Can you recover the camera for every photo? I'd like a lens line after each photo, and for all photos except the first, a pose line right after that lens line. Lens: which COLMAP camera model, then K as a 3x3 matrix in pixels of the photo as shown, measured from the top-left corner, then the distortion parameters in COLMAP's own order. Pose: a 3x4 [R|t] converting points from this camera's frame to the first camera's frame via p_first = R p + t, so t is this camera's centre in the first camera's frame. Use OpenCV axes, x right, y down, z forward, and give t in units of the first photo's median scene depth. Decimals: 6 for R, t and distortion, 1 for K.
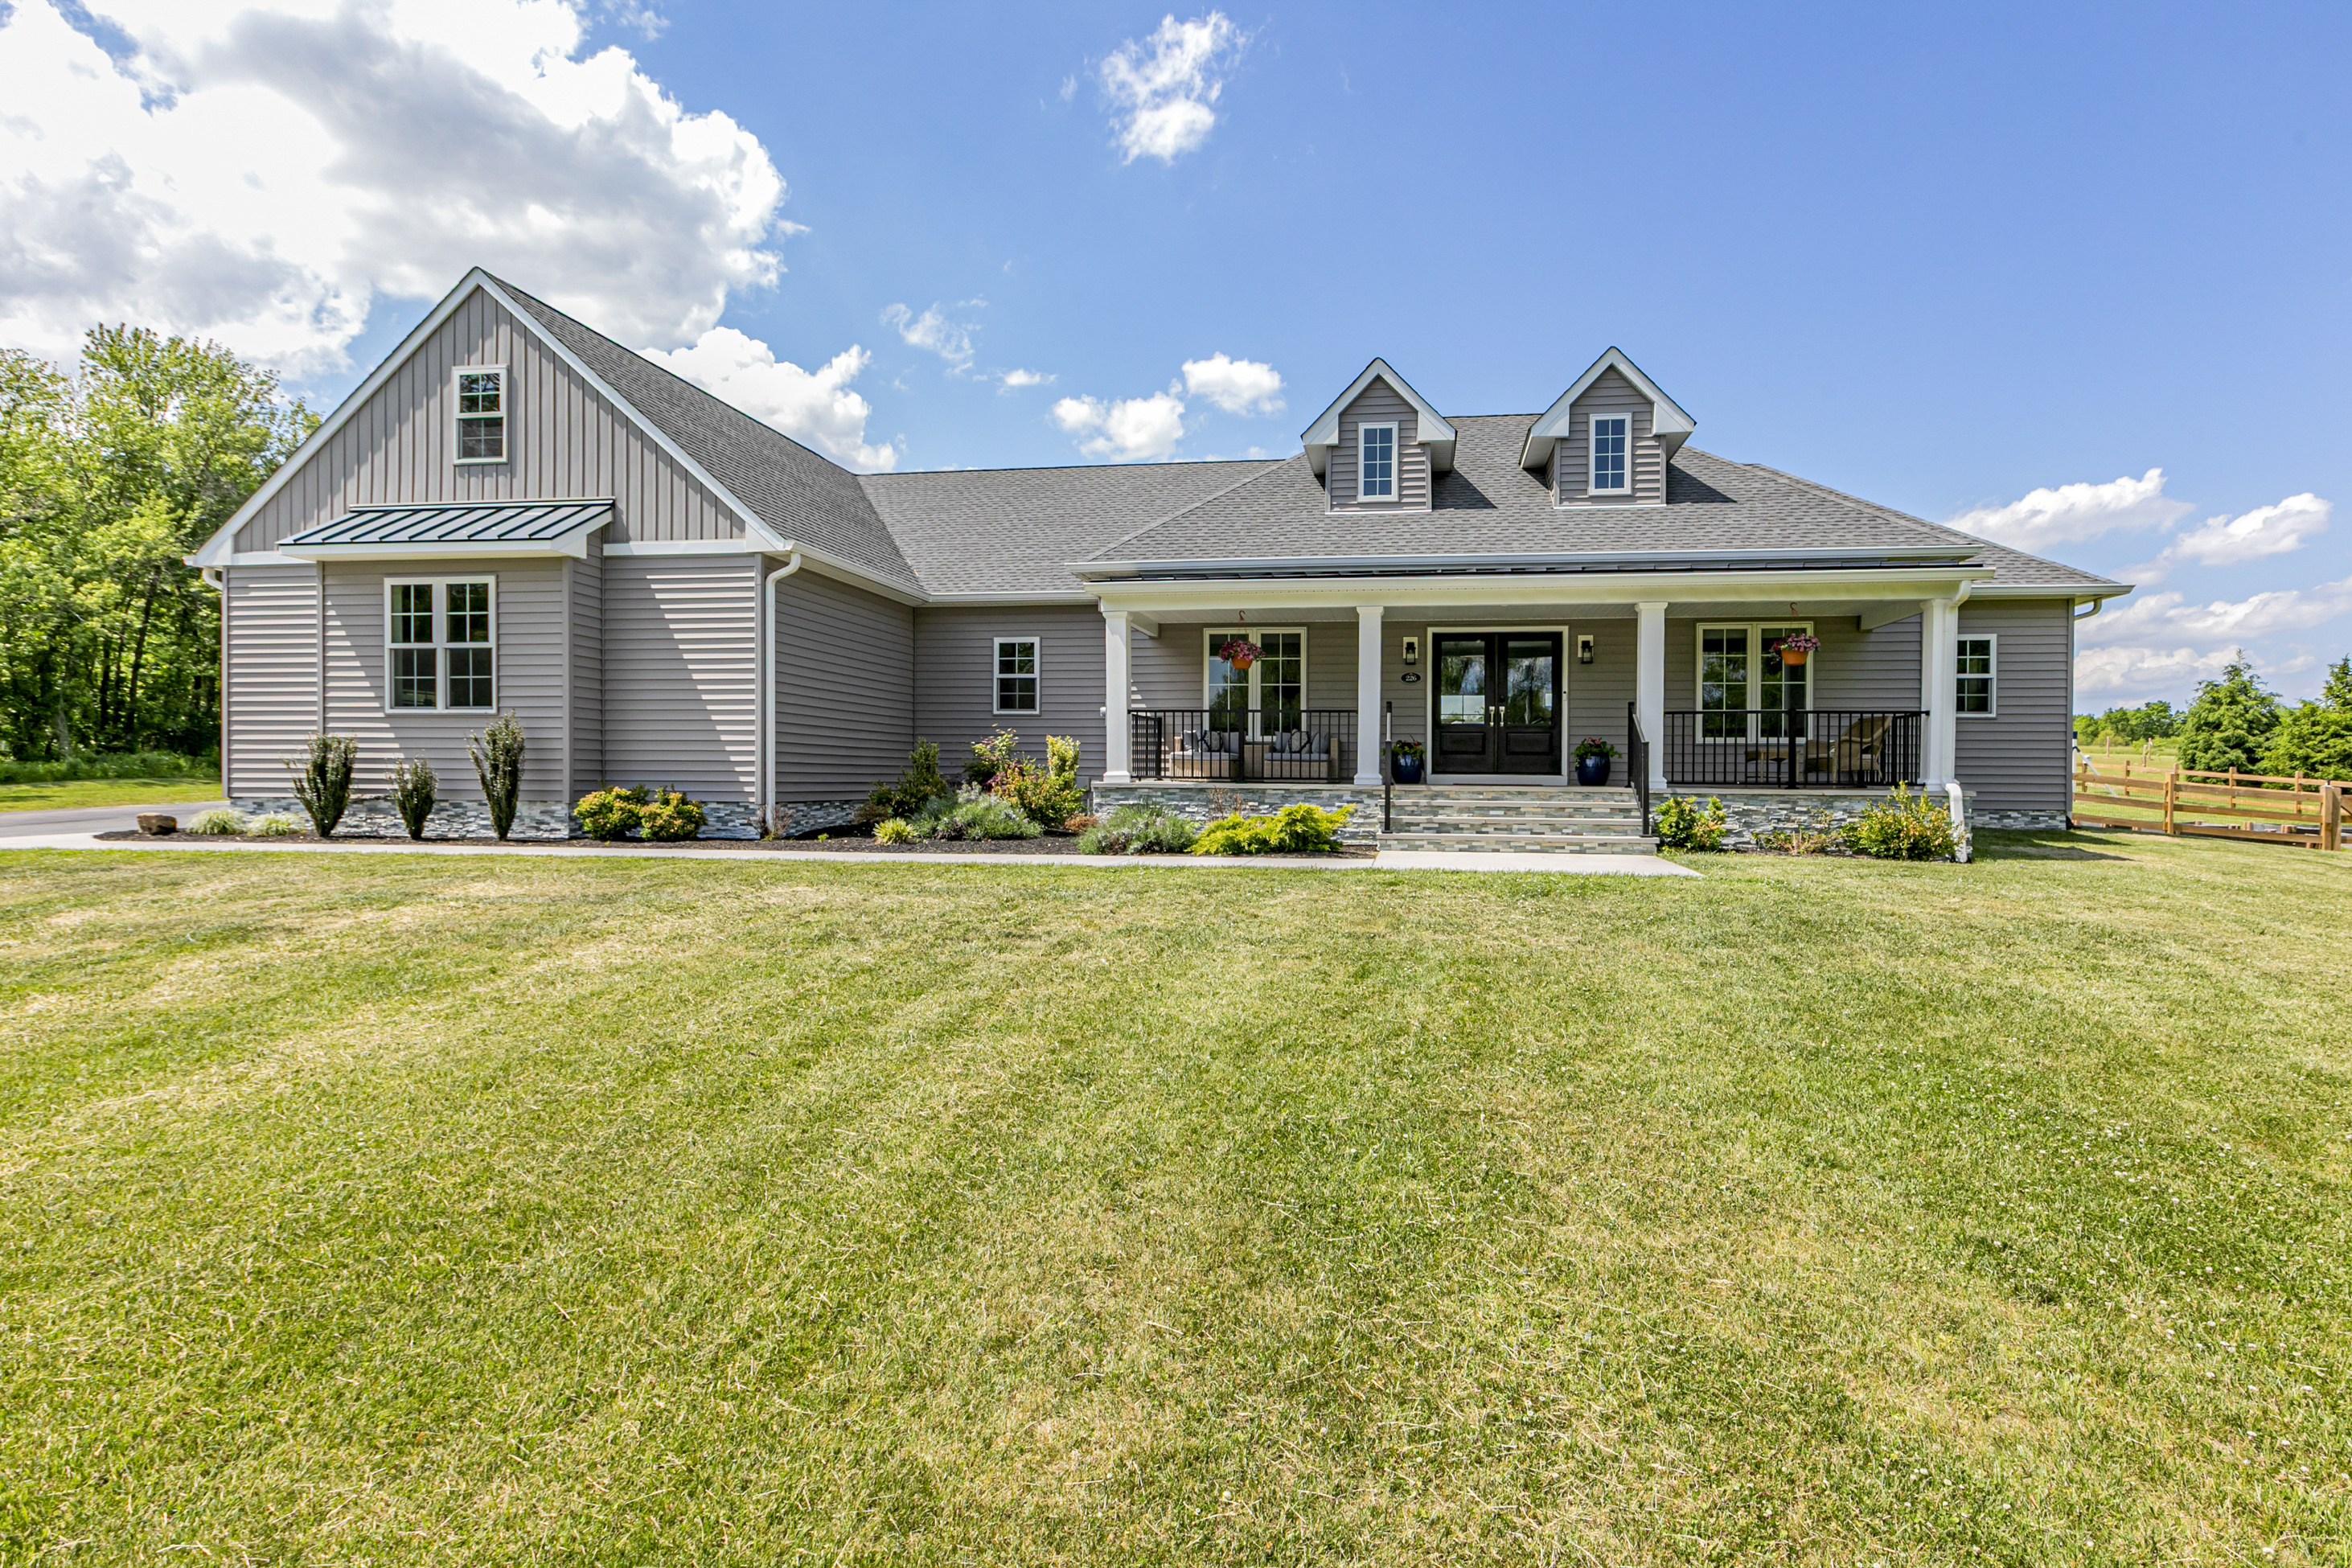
lens RADIAL K [[1126.3, 0, 1228.3], [0, 1126.3, 791.8], [0, 0, 1]] dist [0.000389, -0.001144]
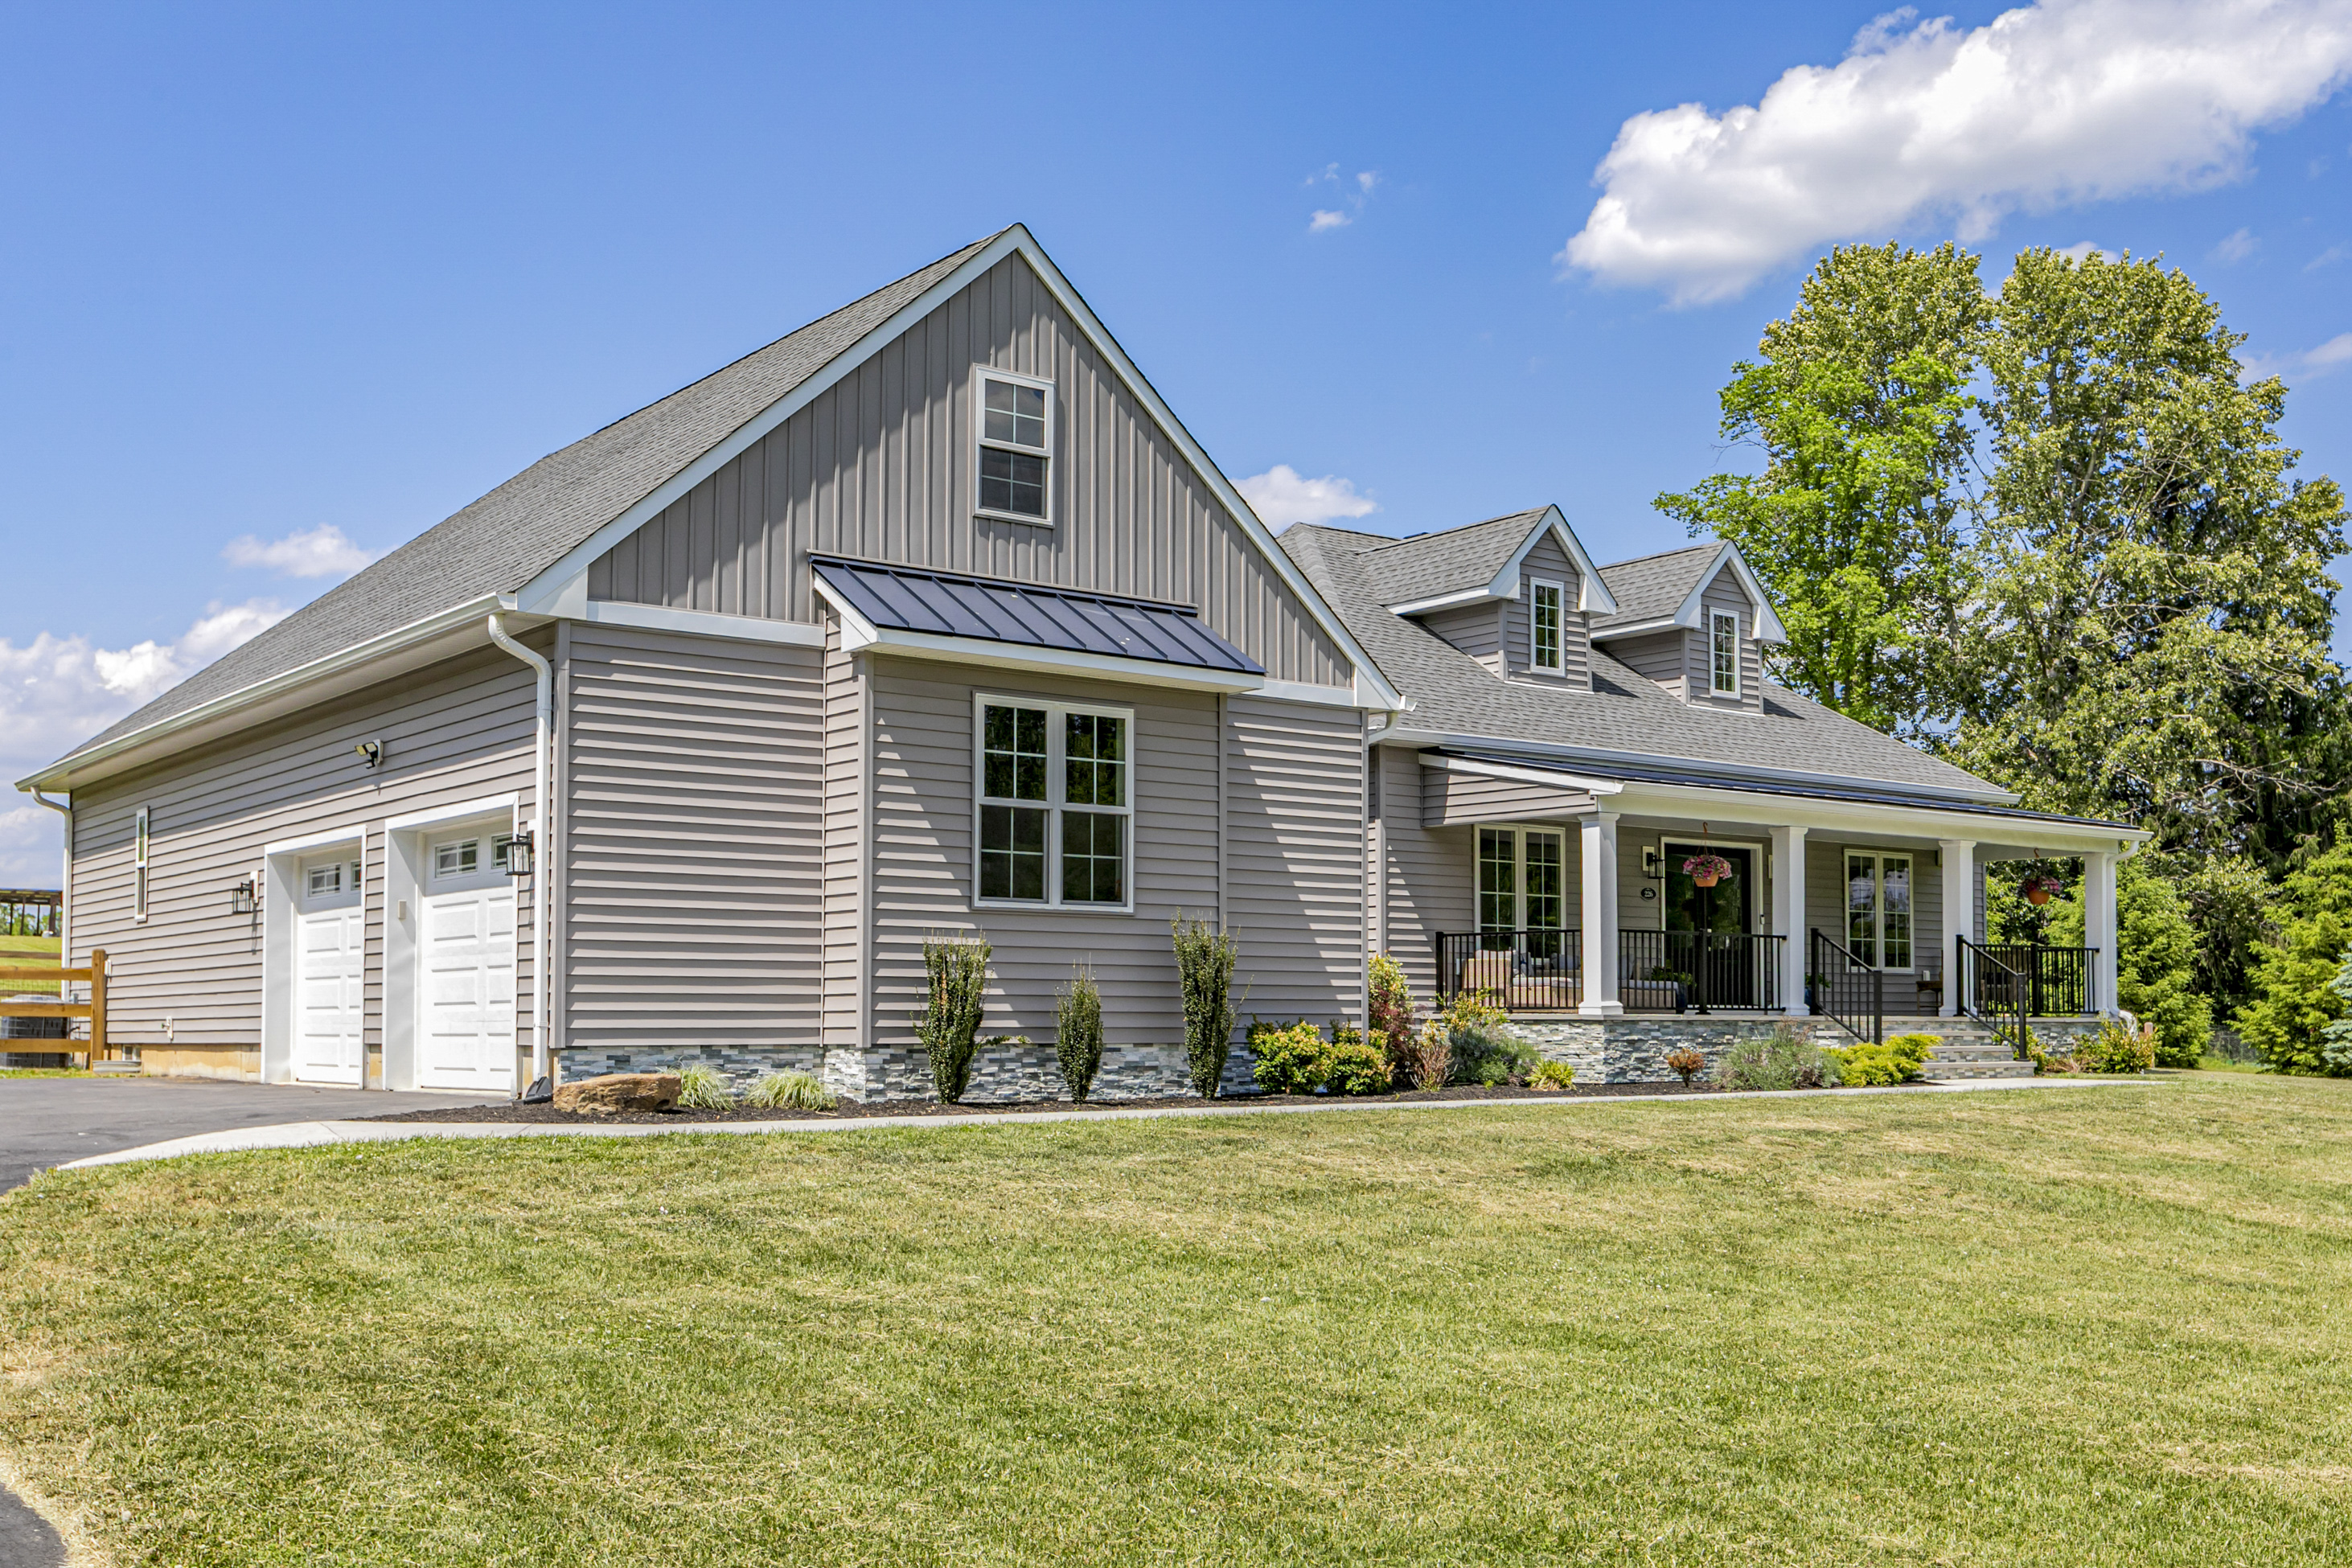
lens RADIAL K [[2329.5, 0, 1176.6], [0, 2329.5, 911.3], [0, 0, 1]] dist [-0.008142, -0.002479]
pose [[0.697012, 0.028426, 0.716496, -1.587312], [0.012959, 0.998551, -0.052222, 0.001824], [-0.716942, 0.045684, 0.695634, 0.018700]]
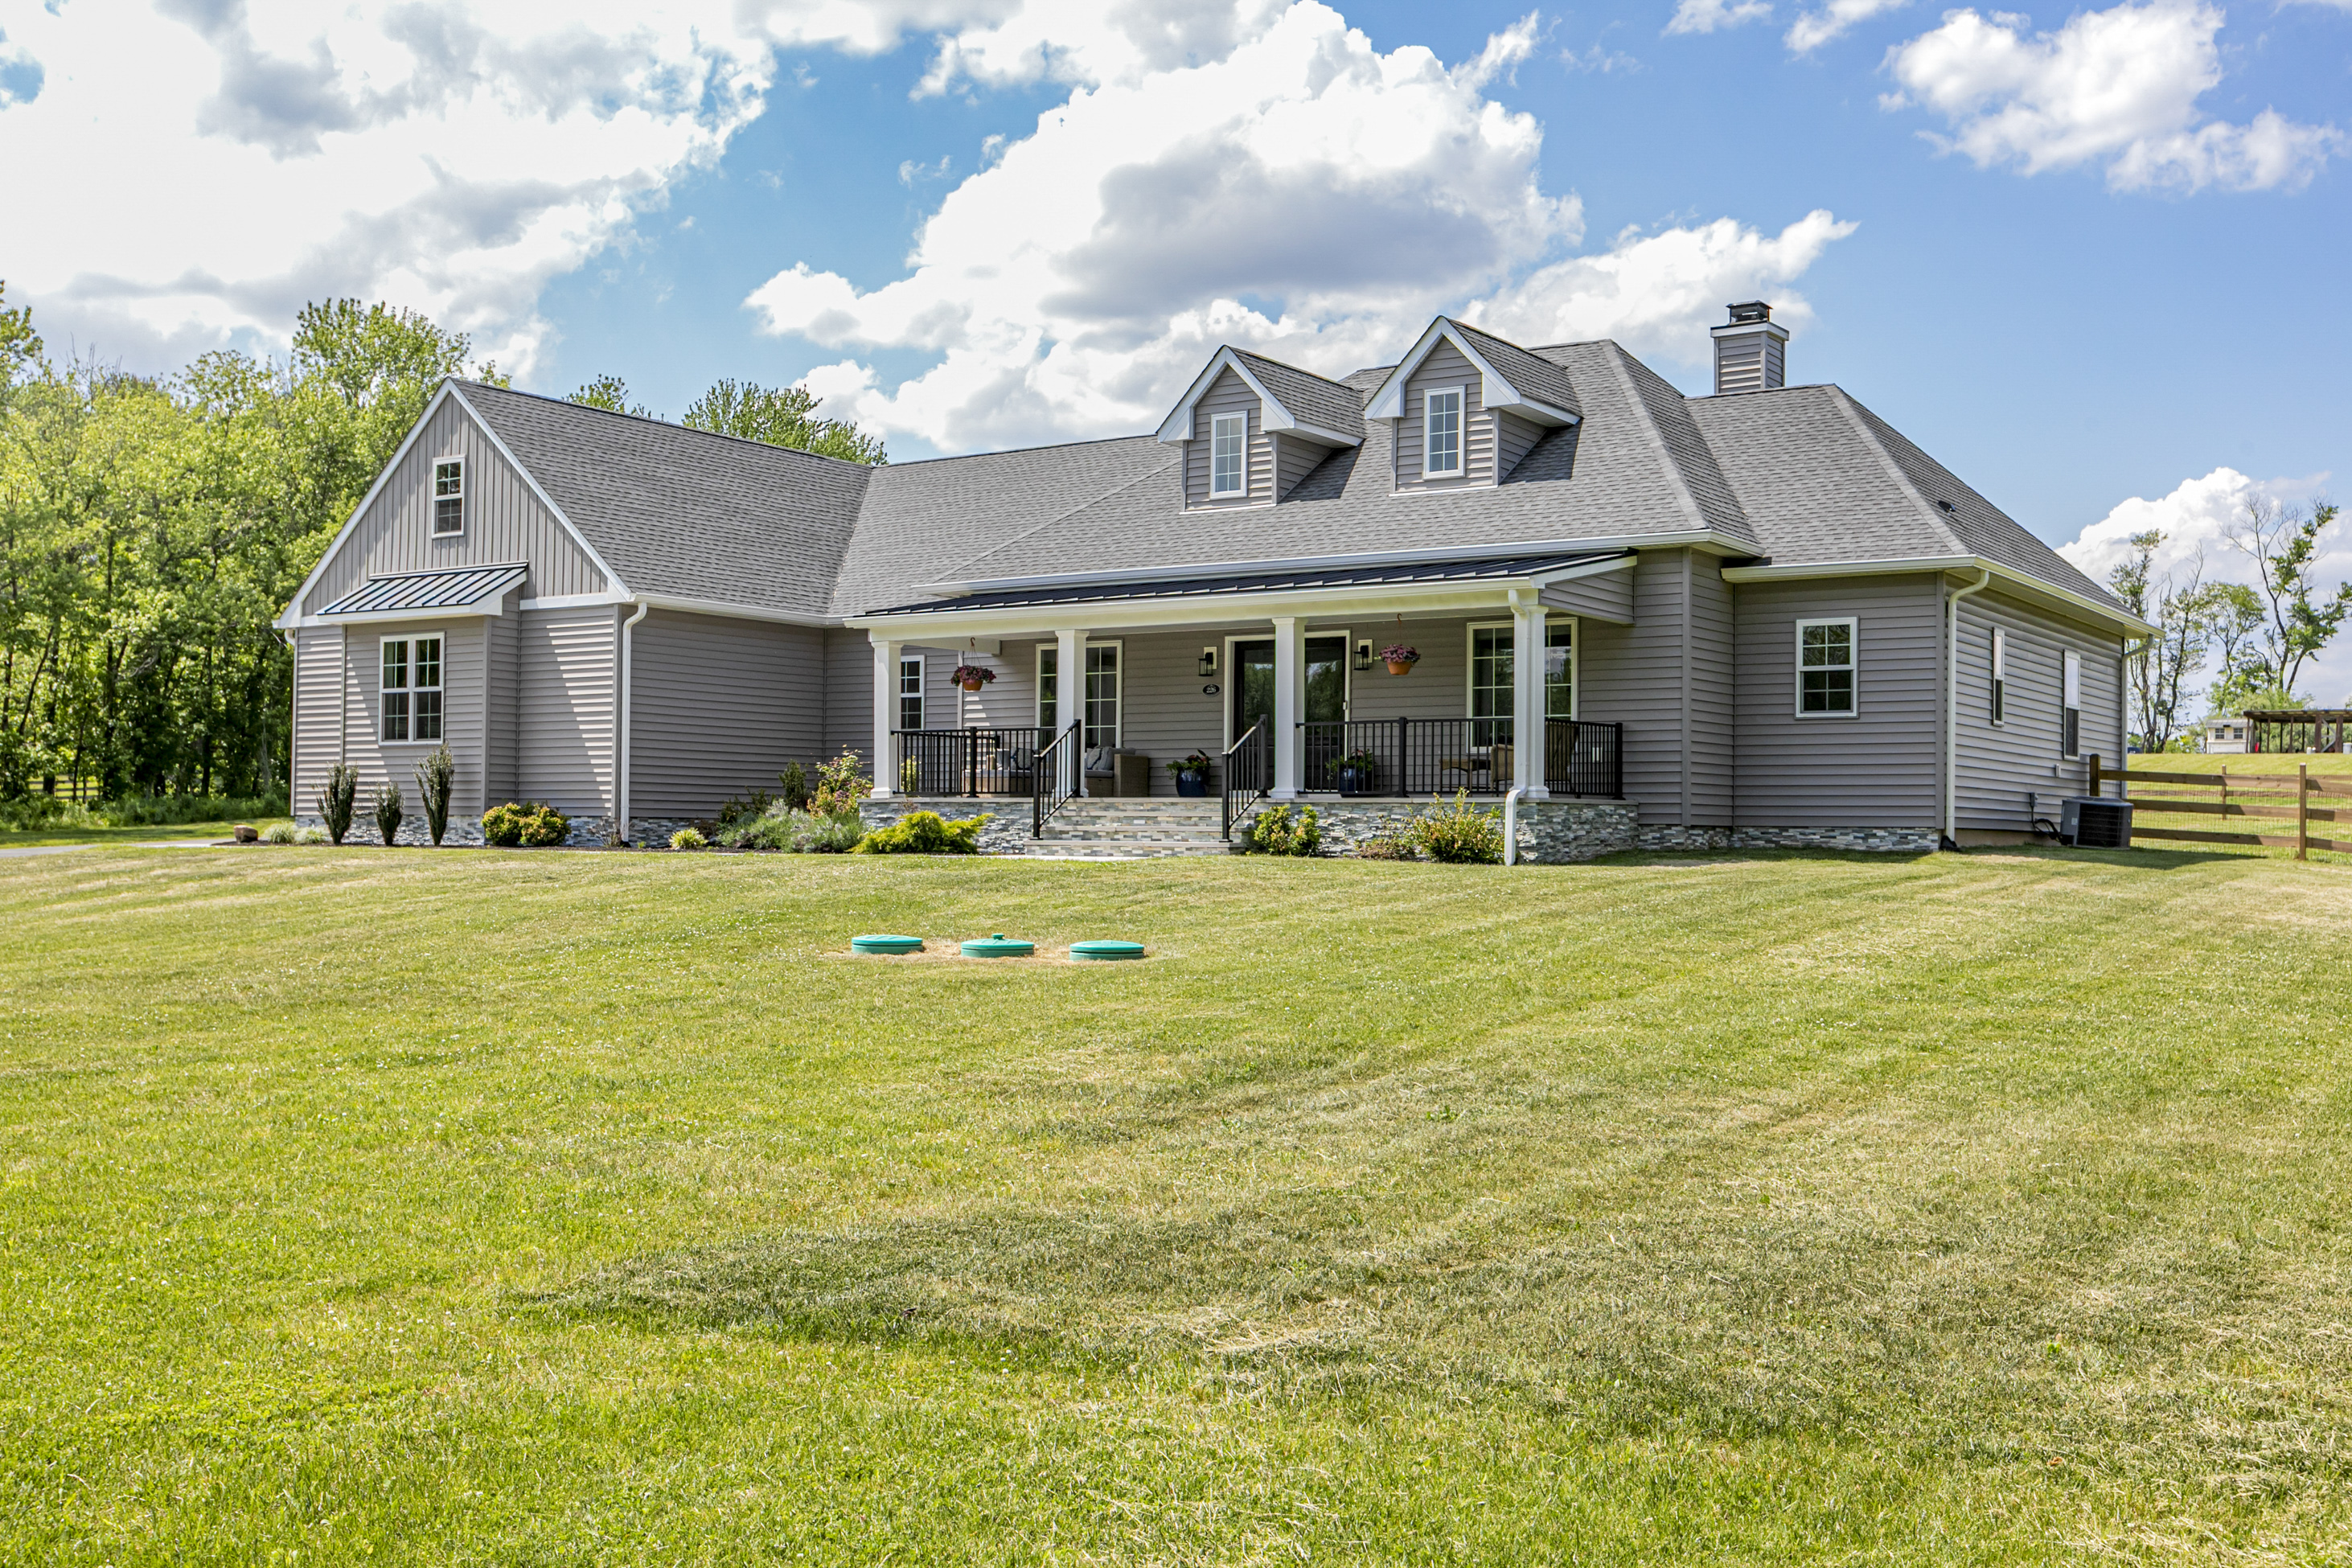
lens RADIAL K [[2313.7, 0, 1176.8], [0, 2313.7, 755.6], [0, 0, 1]] dist [-0.009582, -0.003352]
pose [[0.897015, -0.014517, -0.441761, 1.156635], [-0.007048, 0.998864, -0.047136, 0.055132], [0.441943, 0.045396, 0.895894, -0.885068]]
